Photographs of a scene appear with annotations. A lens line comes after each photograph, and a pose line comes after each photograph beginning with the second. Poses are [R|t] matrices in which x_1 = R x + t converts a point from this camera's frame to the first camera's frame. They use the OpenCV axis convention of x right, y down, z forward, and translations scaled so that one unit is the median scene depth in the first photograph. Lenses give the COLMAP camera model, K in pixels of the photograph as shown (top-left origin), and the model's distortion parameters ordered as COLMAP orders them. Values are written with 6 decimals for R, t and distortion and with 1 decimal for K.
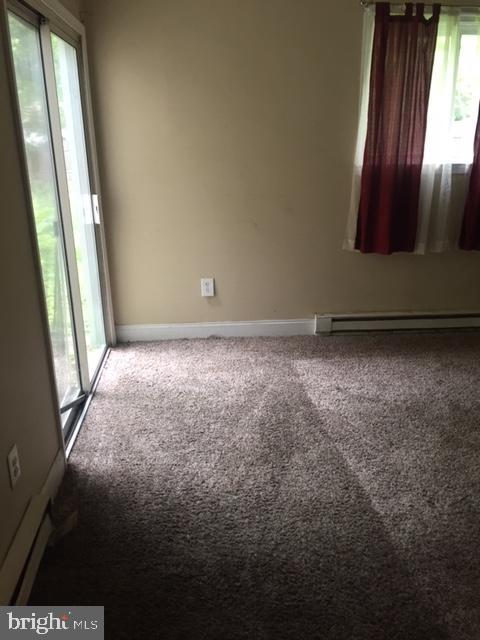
lens RADIAL K [[557.3, 0, 239.7], [0, 557.3, 318.3], [0, 0, 1]] dist [0.104733, -0.157667]
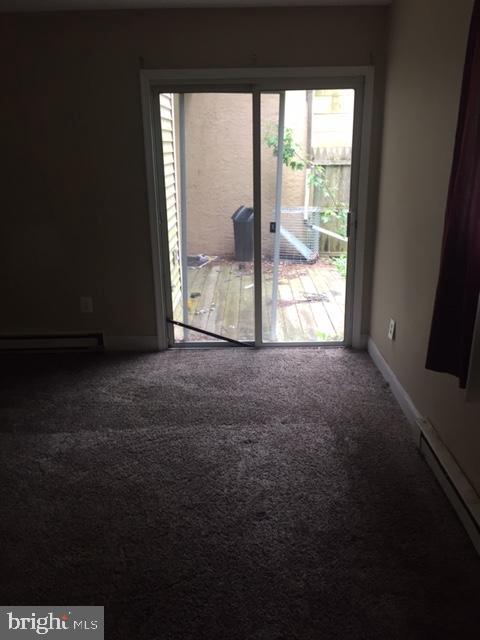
lens RADIAL K [[557.3, 0, 239.7], [0, 557.3, 318.3], [0, 0, 1]] dist [0.104733, -0.157667]
pose [[-0.100844, 0.279008, -0.954979, 1.268751], [-0.294611, 0.908448, 0.296524, -0.405452], [0.950282, 0.311250, -0.009412, 1.186463]]
